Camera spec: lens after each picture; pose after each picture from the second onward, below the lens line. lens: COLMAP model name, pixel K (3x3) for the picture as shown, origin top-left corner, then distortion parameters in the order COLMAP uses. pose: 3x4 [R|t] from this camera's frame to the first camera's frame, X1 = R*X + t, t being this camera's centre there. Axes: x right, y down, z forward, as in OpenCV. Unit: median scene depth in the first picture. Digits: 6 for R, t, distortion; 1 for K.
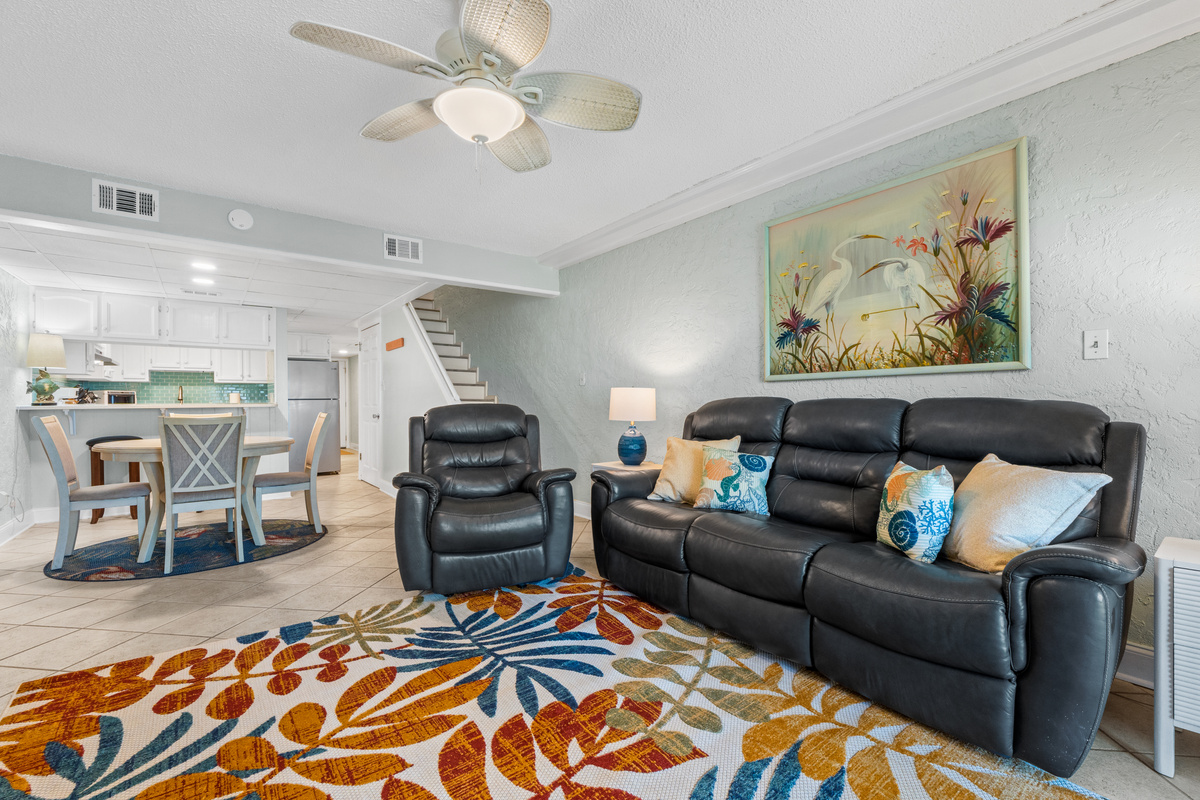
lens RADIAL K [[511.0, 0, 599.2], [0, 511.0, 405.0], [0, 0, 1]] dist [-0.006905, 0.000012]
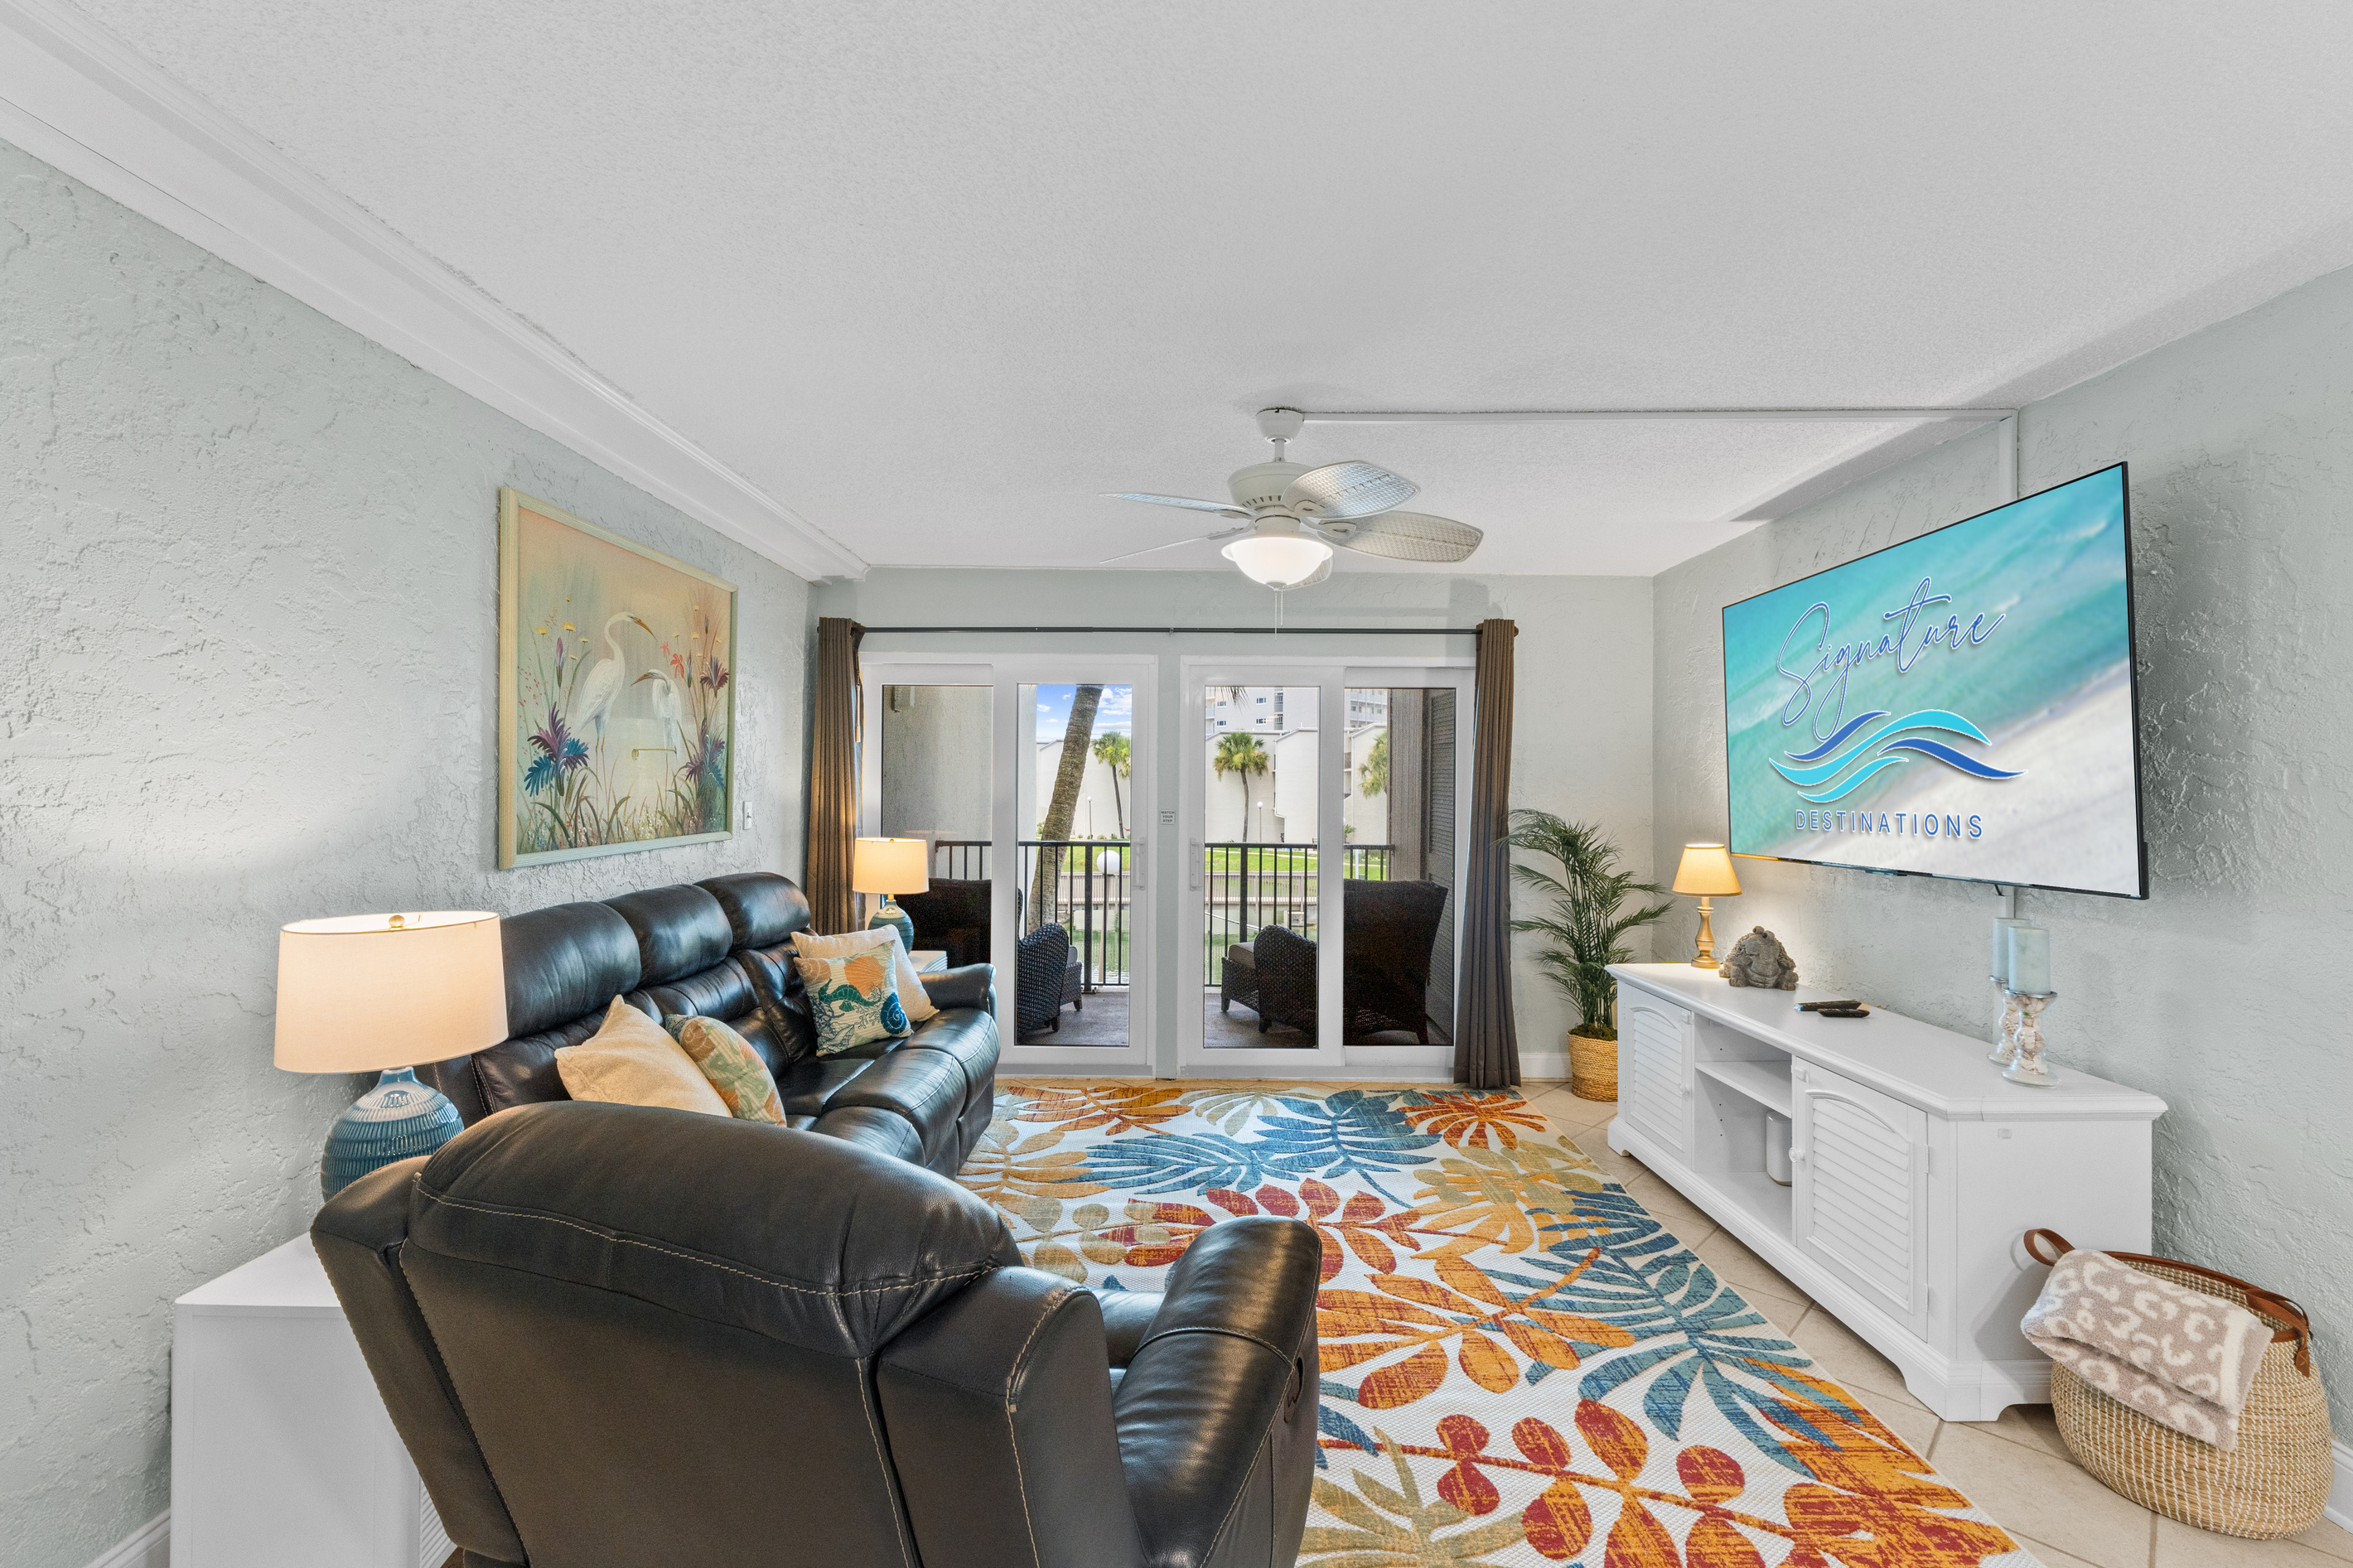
lens RADIAL K [[1001.9, 0, 1183.0], [0, 1001.9, 785.2], [0, 0, 1]] dist [-0.006905, 0.000012]
pose [[-0.792048, -0.000421, 0.610458, -0.634321], [-0.000012, 1.000000, 0.000673, -0.121215], [-0.610458, 0.000526, -0.792048, 1.372810]]
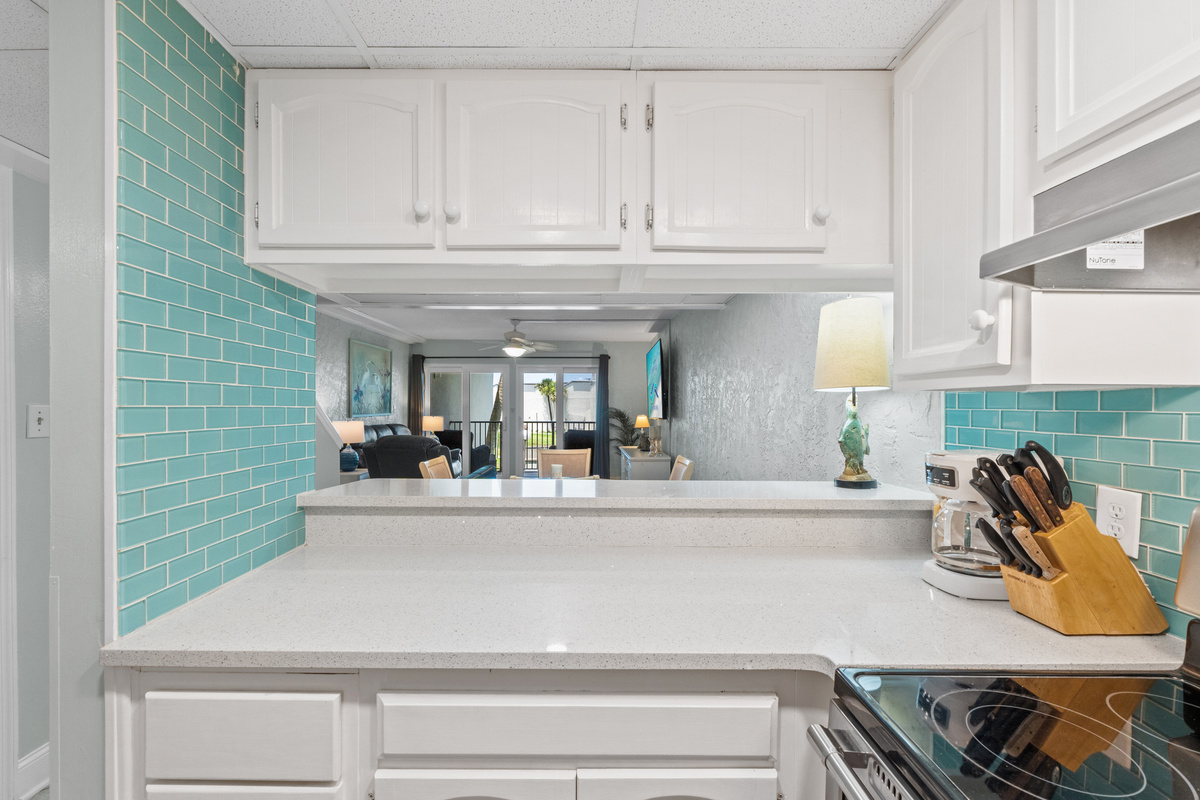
lens RADIAL K [[511.0, 0, 598.4], [0, 511.0, 409.5], [0, 0, 1]] dist [-0.006905, 0.000012]
pose [[-0.802045, -0.001220, 0.597263, -1.741912], [0.004129, 0.999963, 0.007587, -0.093154], [-0.597250, 0.008551, -0.802010, 2.134488]]
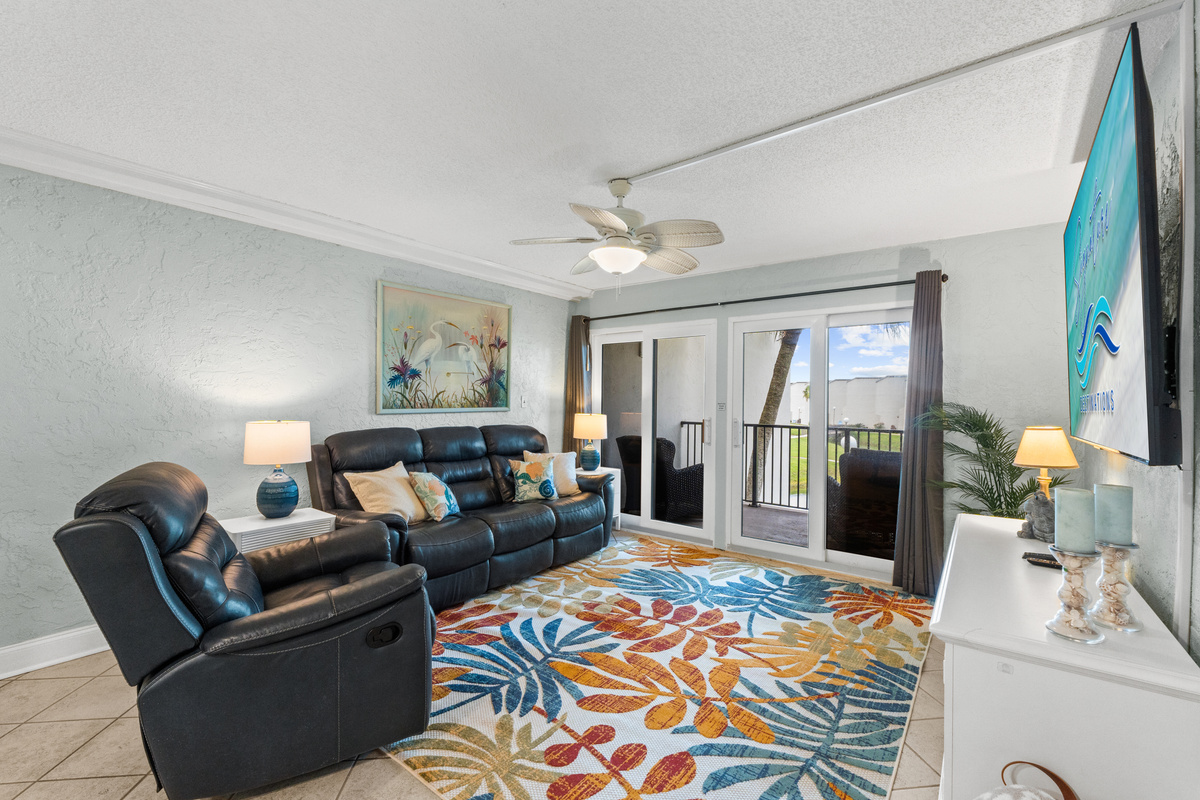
lens RADIAL K [[511.0, 0, 601.4], [0, 511.0, 400.7], [0, 0, 1]] dist [-0.006905, 0.000012]
pose [[-0.251987, 0.000123, 0.967731, -0.995939], [-0.004562, 0.999989, -0.001315, -0.081979], [-0.967720, -0.004747, -0.251984, 0.837812]]
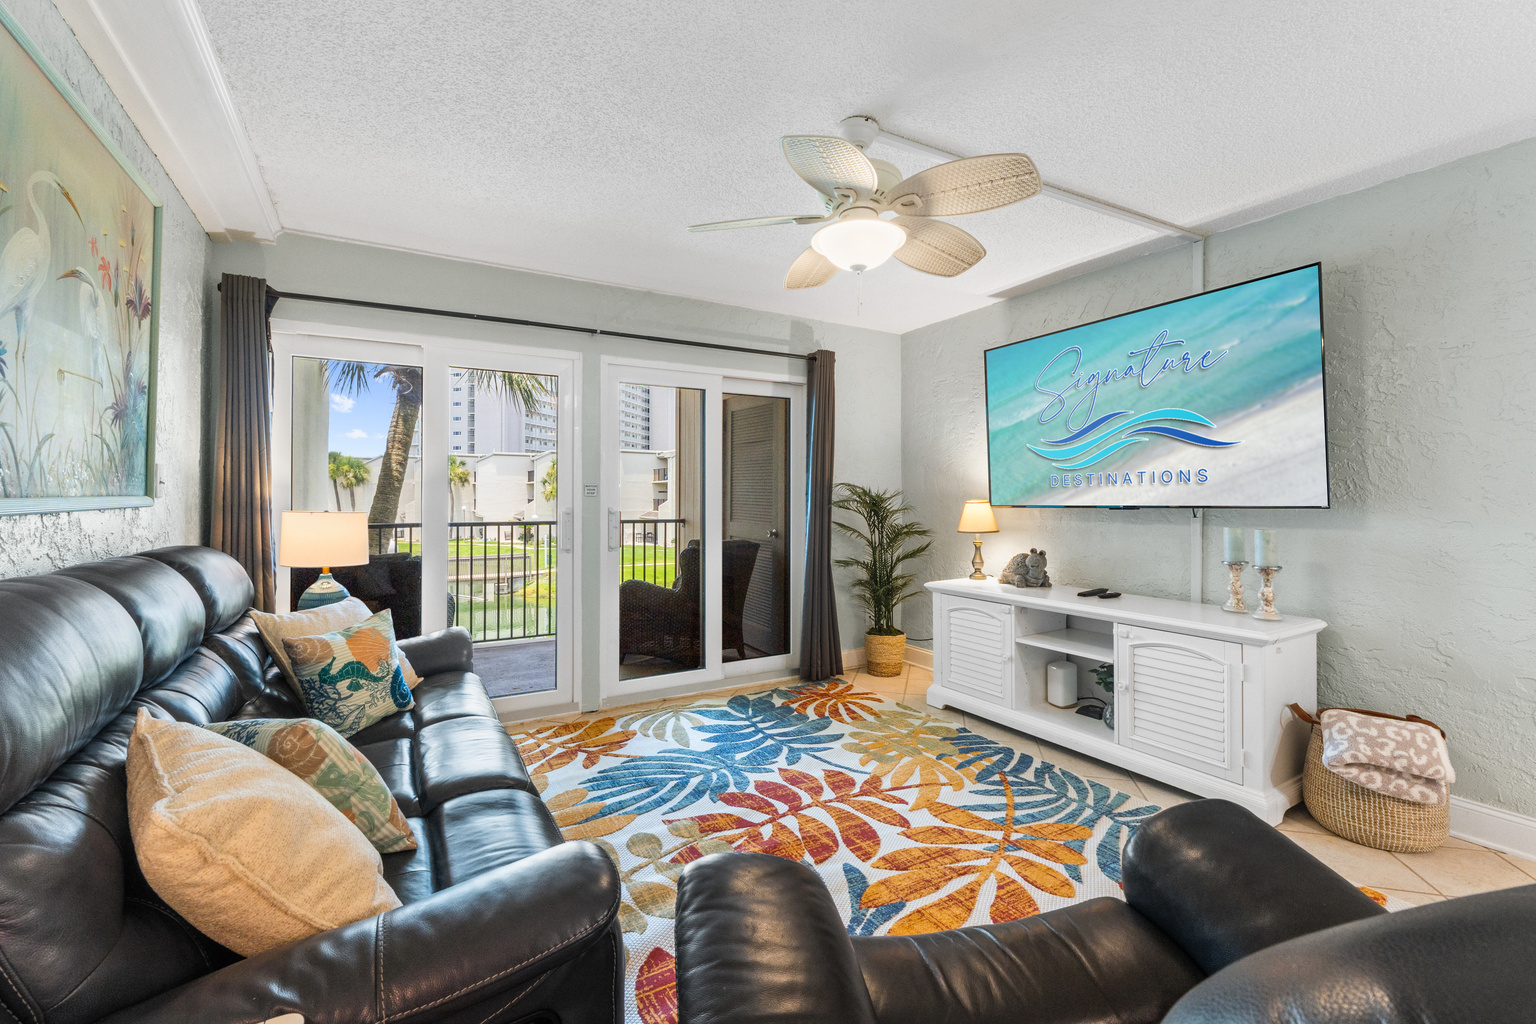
lens RADIAL K [[654.1, 0, 766.1], [0, 654.1, 490.2], [0, 0, 1]] dist [-0.006905, 0.000012]
pose [[-0.991298, 0.005936, 0.131505, -0.131270], [0.005312, 0.999973, -0.005096, -0.061140], [-0.131531, -0.004353, -0.991302, 1.308366]]
